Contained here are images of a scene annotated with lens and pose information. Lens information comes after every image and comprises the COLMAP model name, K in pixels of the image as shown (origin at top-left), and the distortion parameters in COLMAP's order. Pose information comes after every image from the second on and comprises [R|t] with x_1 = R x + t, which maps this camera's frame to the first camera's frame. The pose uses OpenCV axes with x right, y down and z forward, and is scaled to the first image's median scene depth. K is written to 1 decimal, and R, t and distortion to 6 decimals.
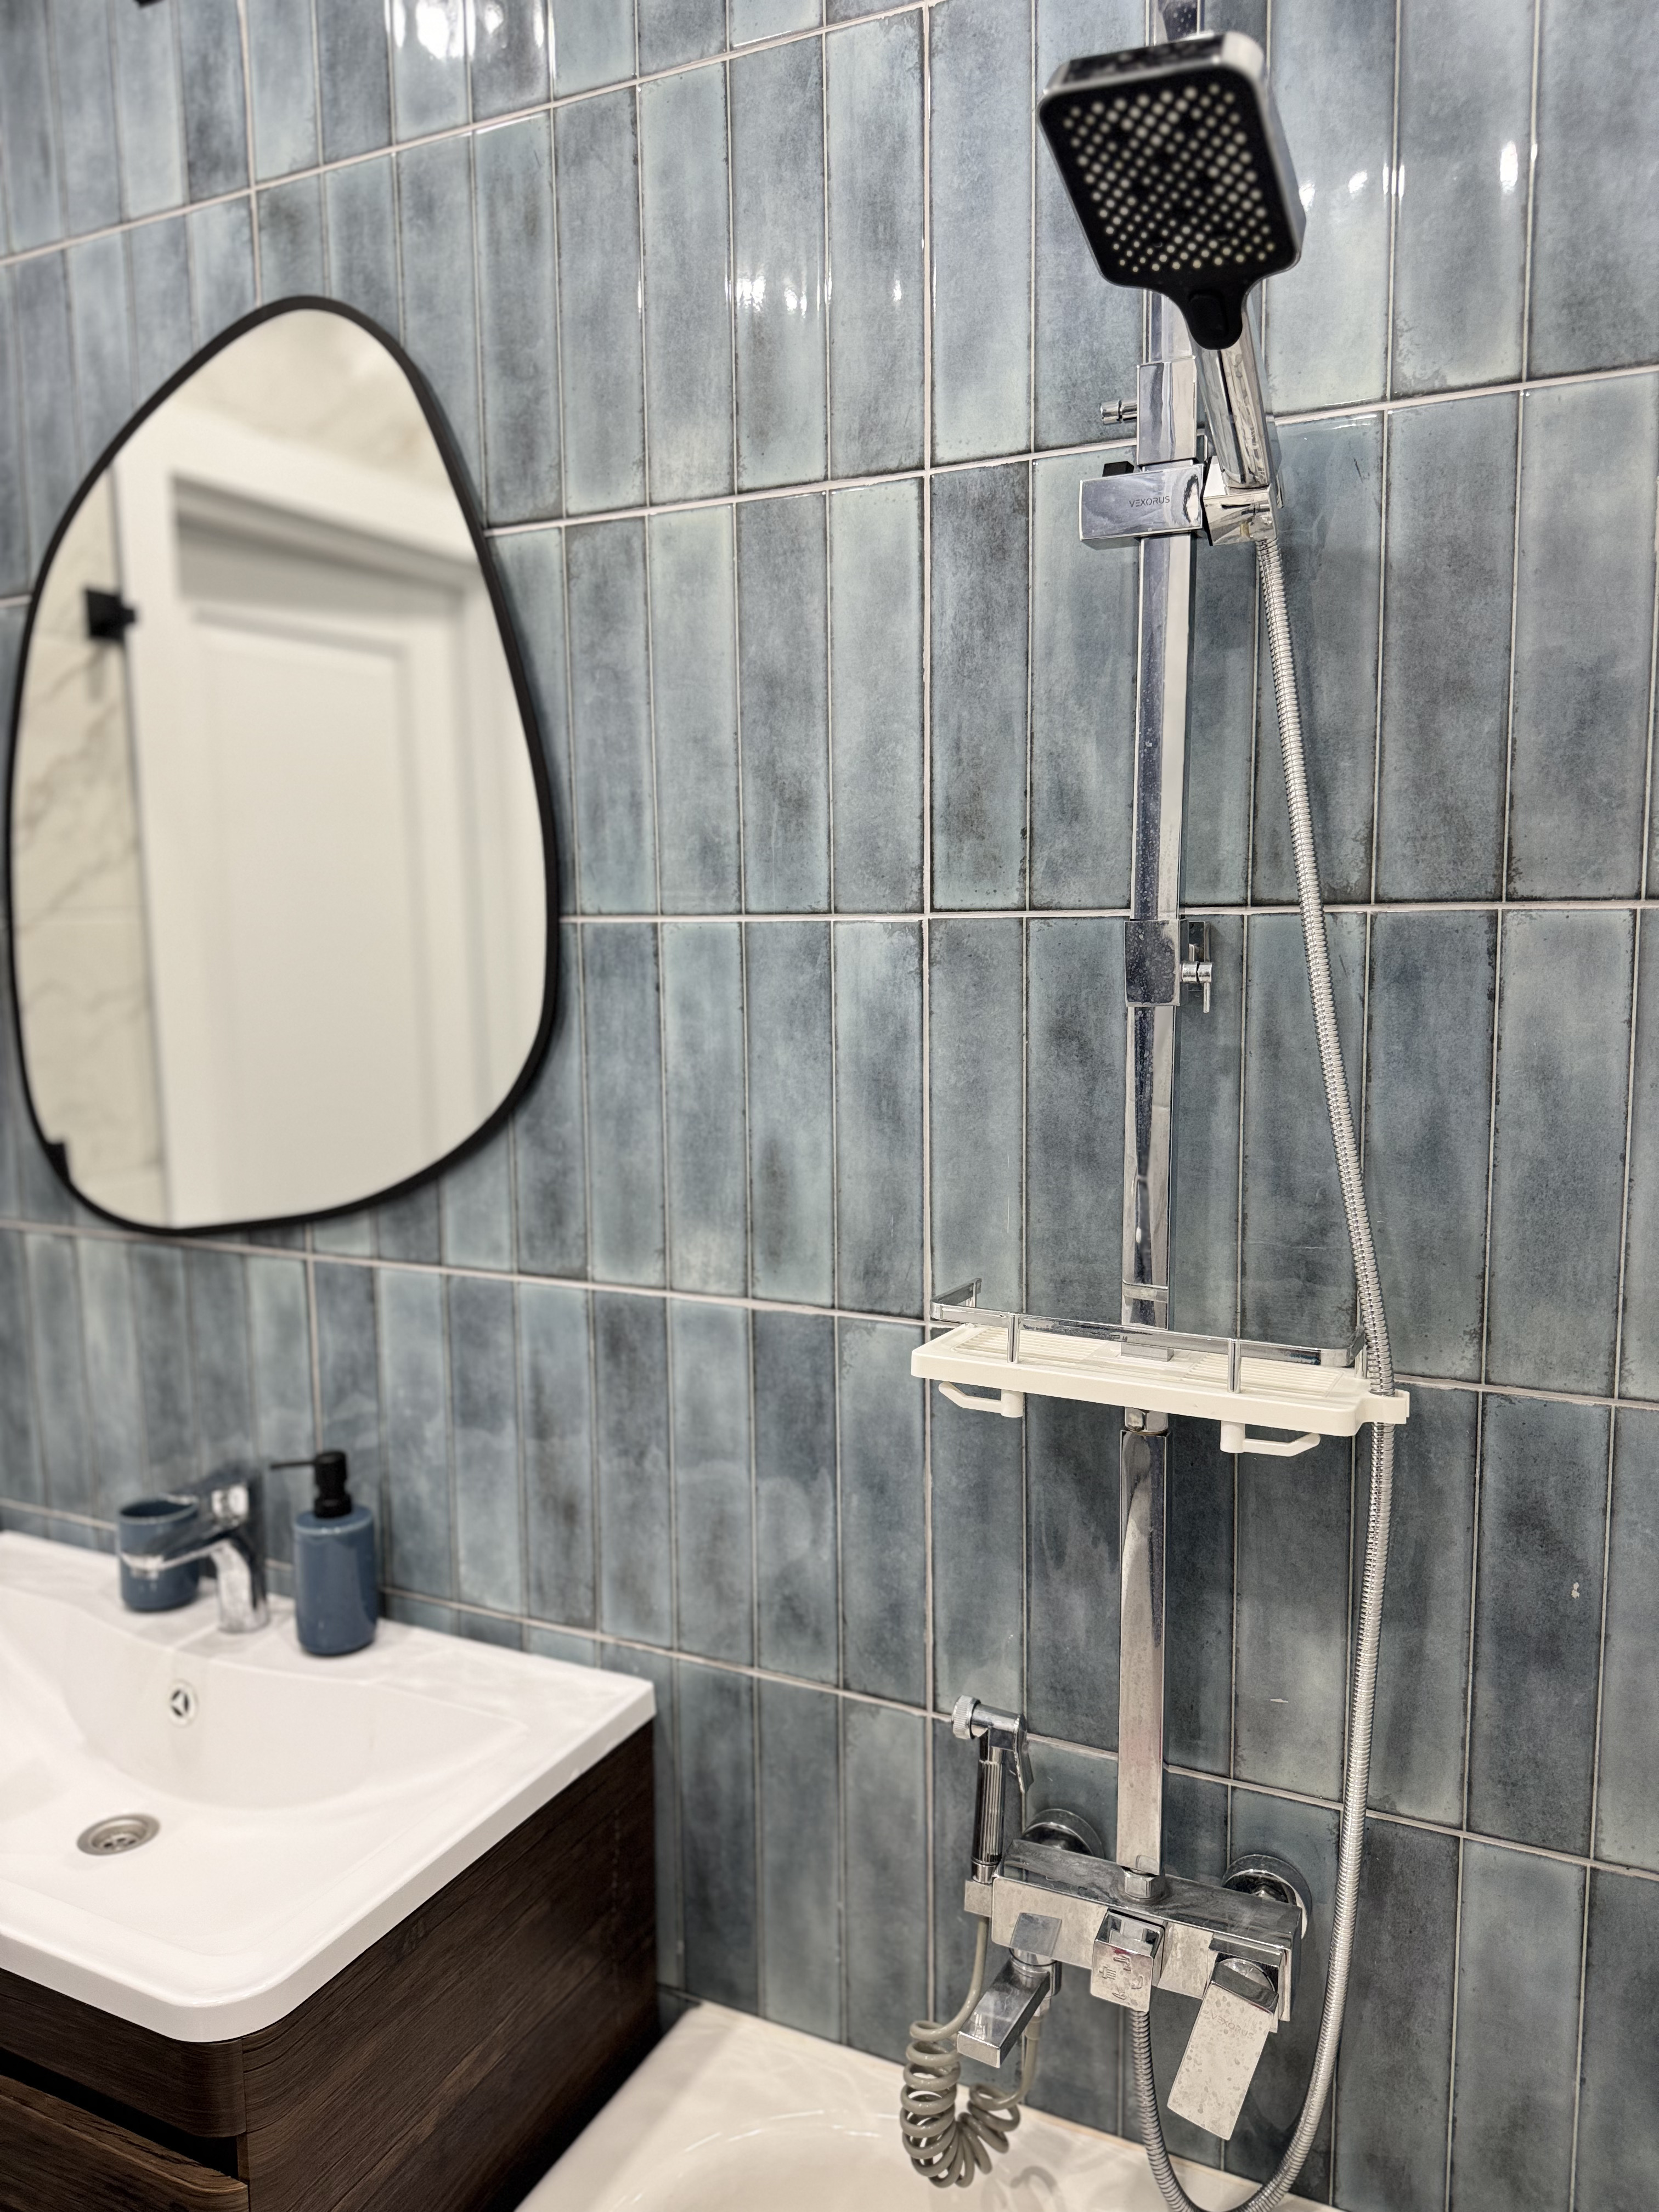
lens RADIAL K [[1540.9, 0, 829.5], [0, 1540.9, 1106.0], [0, 0, 1]] dist [0.036786, -0.042563]
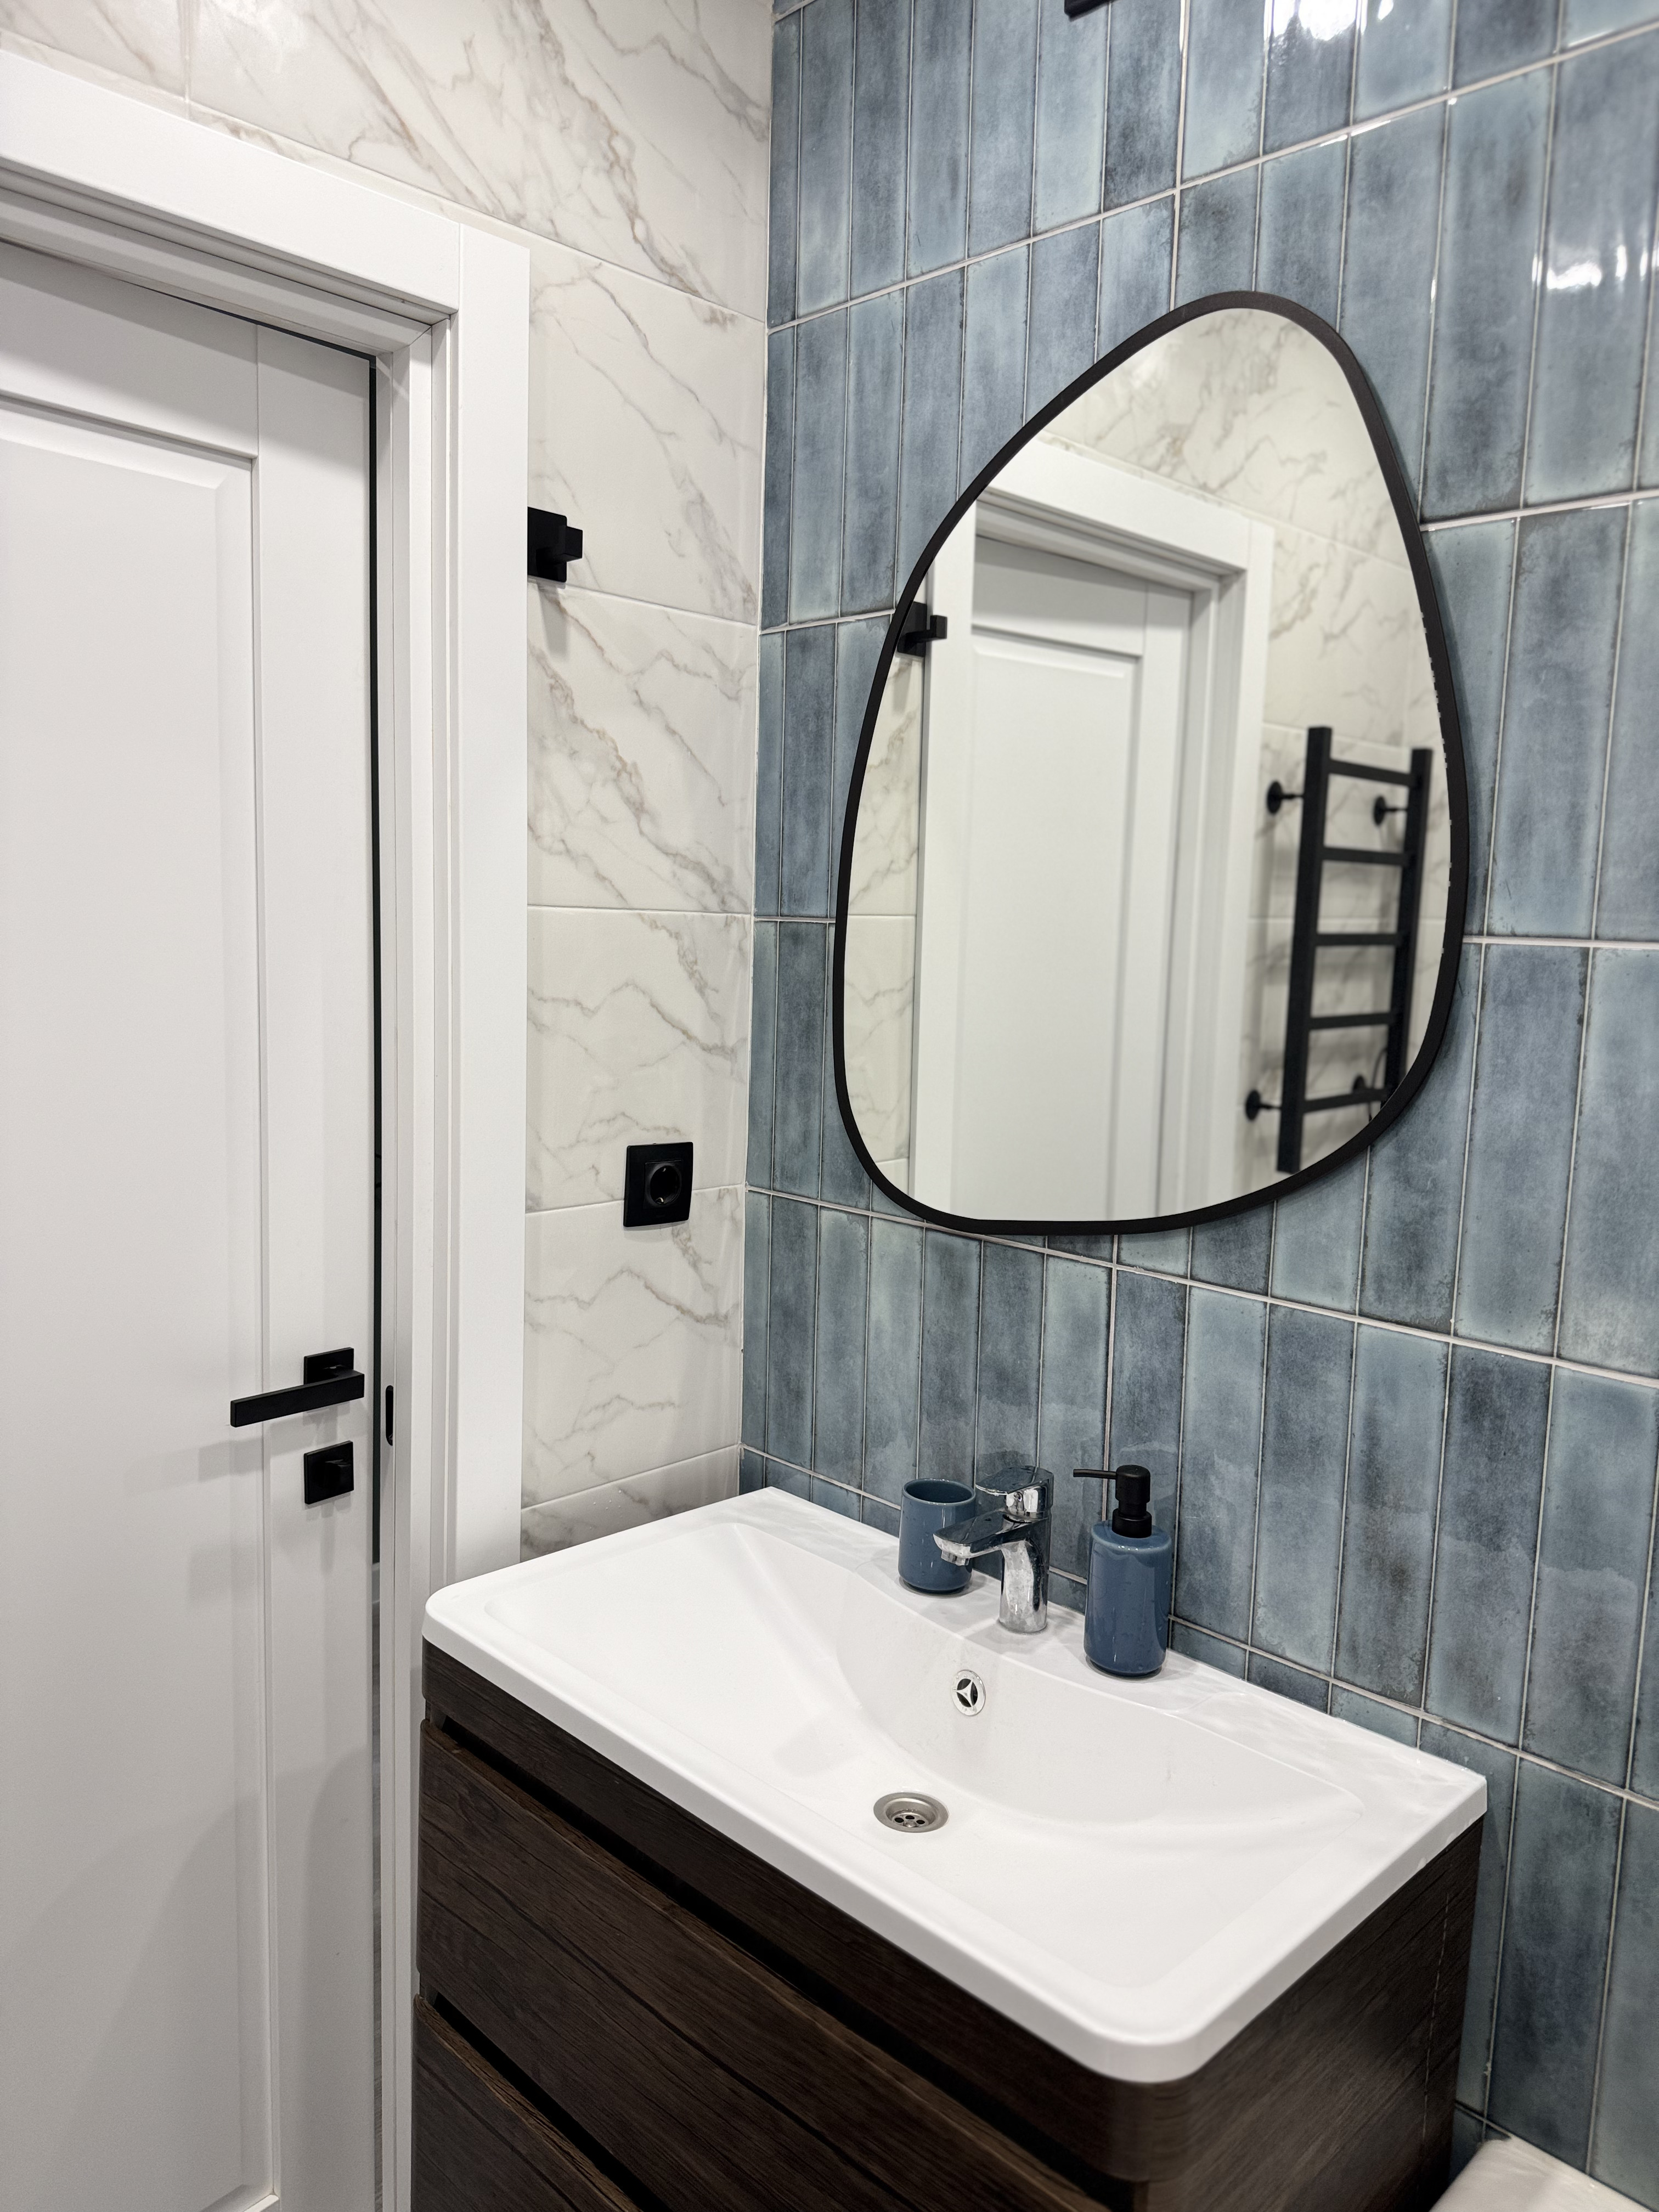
lens RADIAL K [[1529.6, 0, 829.5], [0, 1529.6, 1106.0], [0, 0, 1]] dist [-0.001994, 0.003045]
pose [[0.947080, 0.084734, -0.309614, -0.231845], [-0.084851, 0.996307, 0.013112, -0.002713], [0.309581, 0.013853, 0.950772, 0.014168]]
